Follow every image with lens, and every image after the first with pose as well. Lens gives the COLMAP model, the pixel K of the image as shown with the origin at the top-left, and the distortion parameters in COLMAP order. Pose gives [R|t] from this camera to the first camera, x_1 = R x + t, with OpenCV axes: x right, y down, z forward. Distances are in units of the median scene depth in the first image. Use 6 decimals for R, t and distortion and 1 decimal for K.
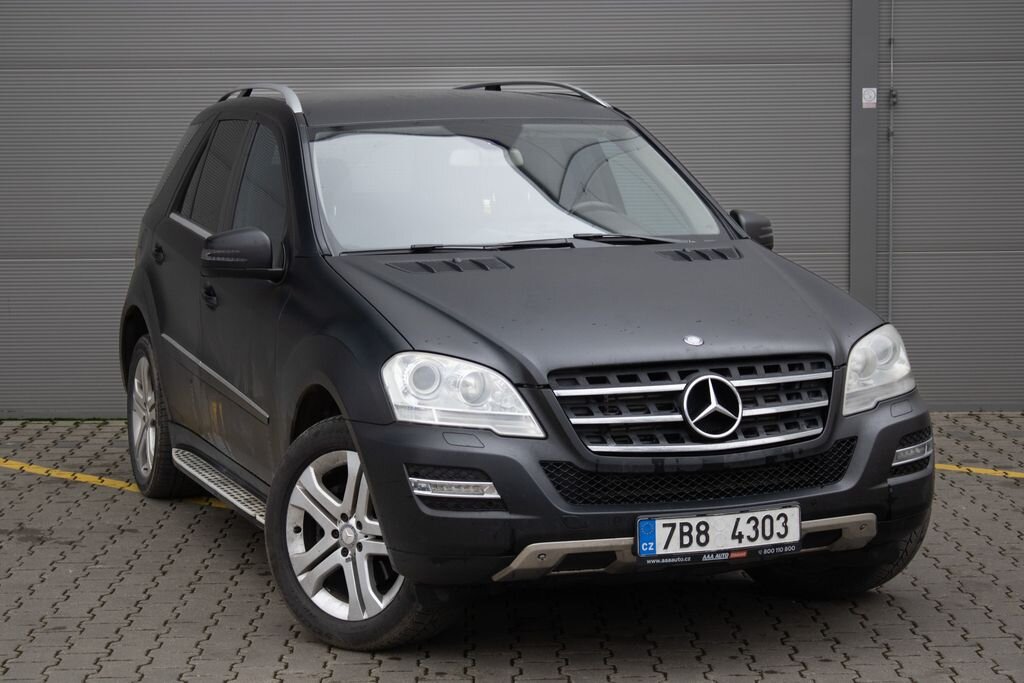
lens RADIAL K [[2362.3, 0, 518.7], [0, 2362.3, 337.8], [0, 0, 1]] dist [0.013302, 0.000000]
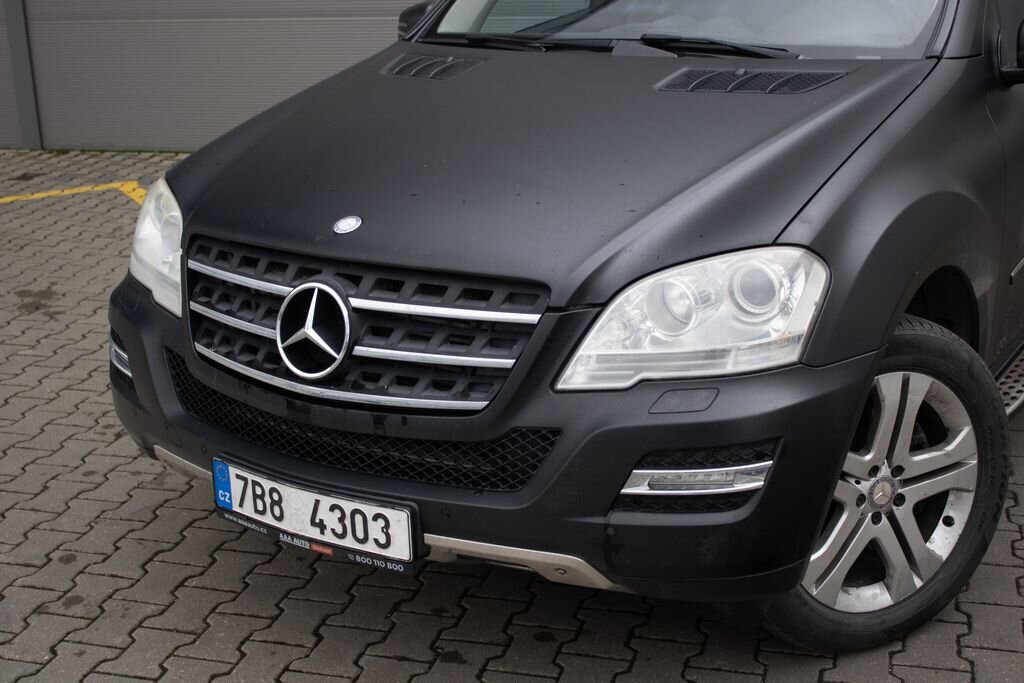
lens RADIAL K [[1386.6, 0, 493.1], [0, 1386.6, 337.5], [0, 0, 1]] dist [-0.046343, 0.000000]
pose [[0.567872, 0.250145, -0.784187, 0.419042], [-0.054402, 0.962027, 0.267478, -0.076560], [0.821317, -0.109232, 0.559917, 0.823734]]
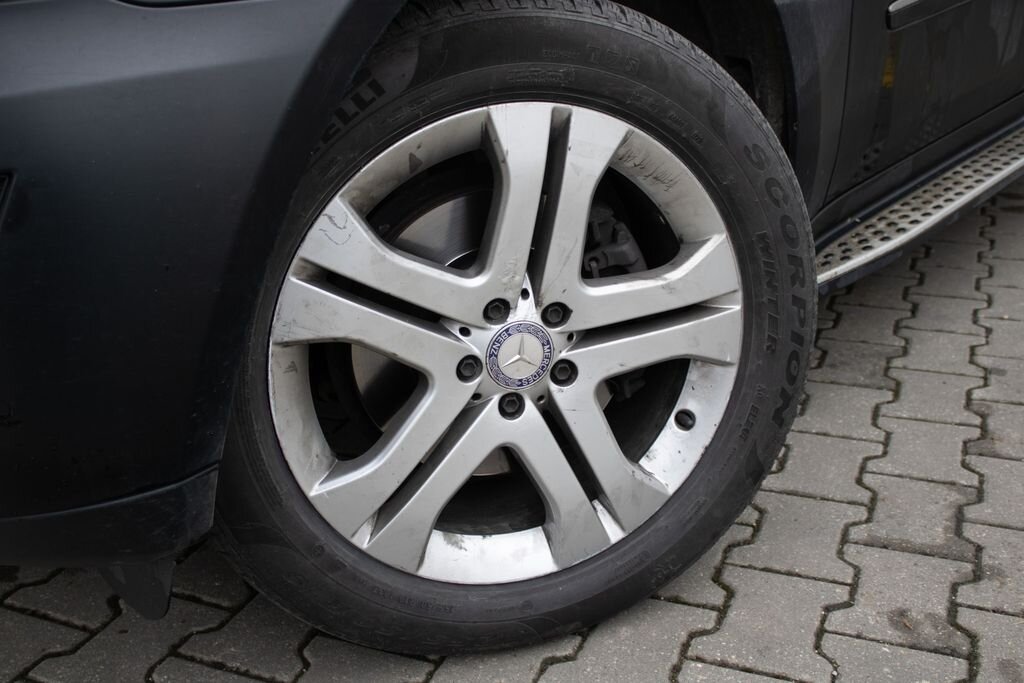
lens RADIAL K [[1094.0, 0, 513.9], [0, 1094.0, 344.7], [0, 0, 1]] dist [-0.118631, 0.000000]
pose [[0.461687, 0.337190, -0.820456, 0.303411], [-0.055729, 0.934132, 0.352549, 0.015116], [0.885290, -0.117045, 0.450068, 1.076463]]
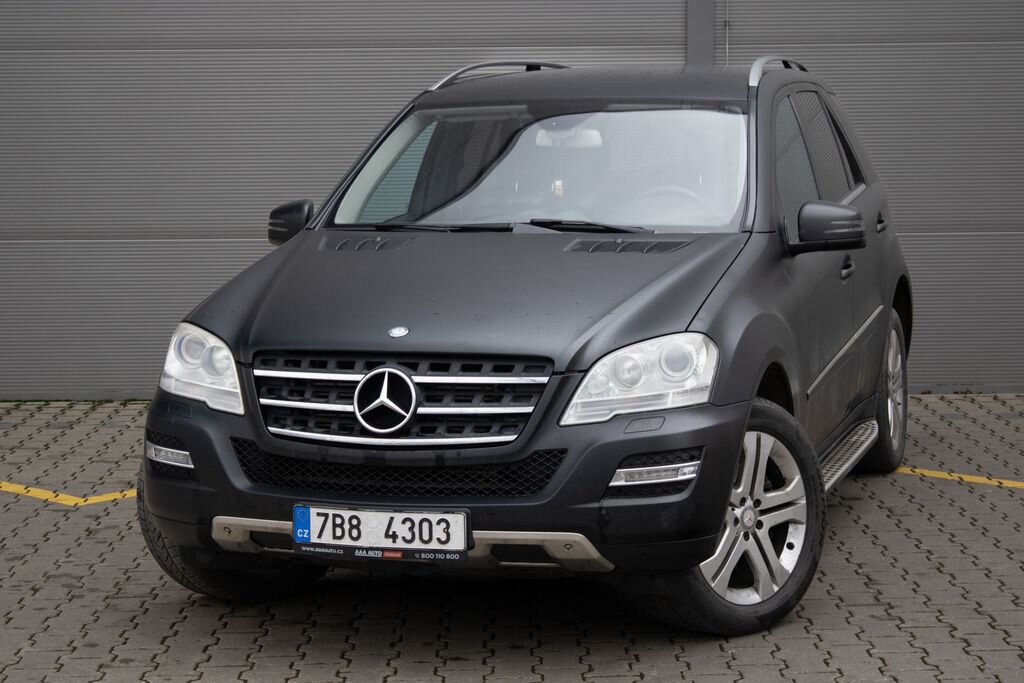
lens RADIAL K [[2362.3, 0, 491.3], [0, 2362.3, 293.5], [0, 0, 1]] dist [0.013302, 0.000000]
pose [[0.776491, 0.064623, -0.626805, 0.727561], [-0.063231, 0.997697, 0.024530, -0.041992], [0.626947, 0.020586, 0.778790, 0.265498]]
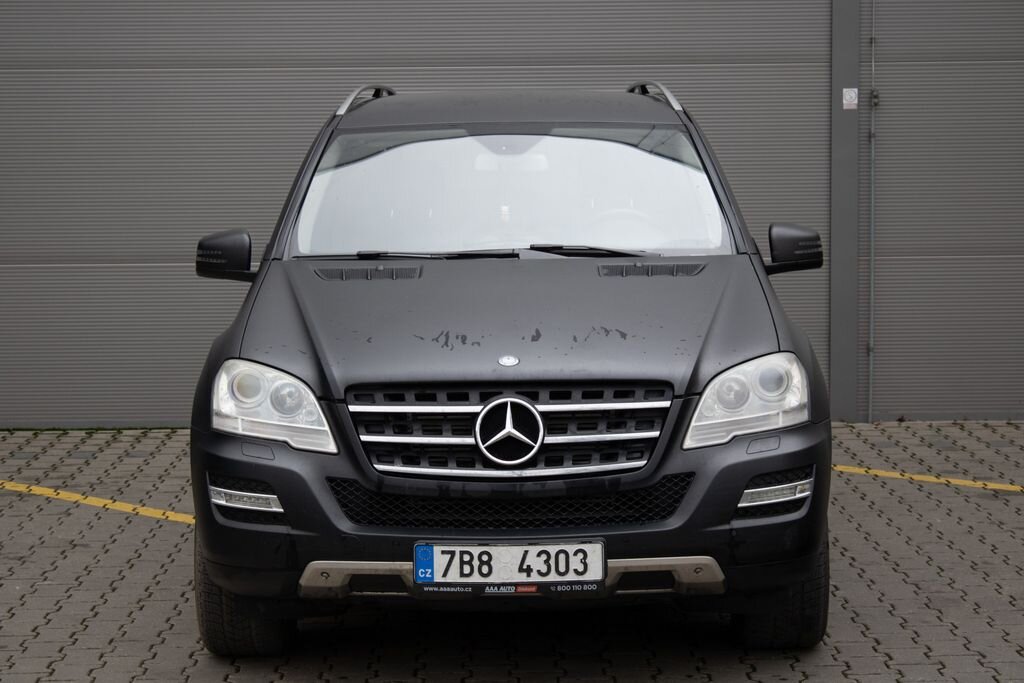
lens RADIAL K [[2366.2, 0, 506.7], [0, 2366.2, 349.8], [0, 0, 1]] dist [0.144746, 0.000000]
pose [[0.931304, 0.043982, -0.361578, 0.425042], [-0.040162, 0.999030, 0.018079, -0.021001], [0.362023, -0.002315, 0.932166, 0.111241]]
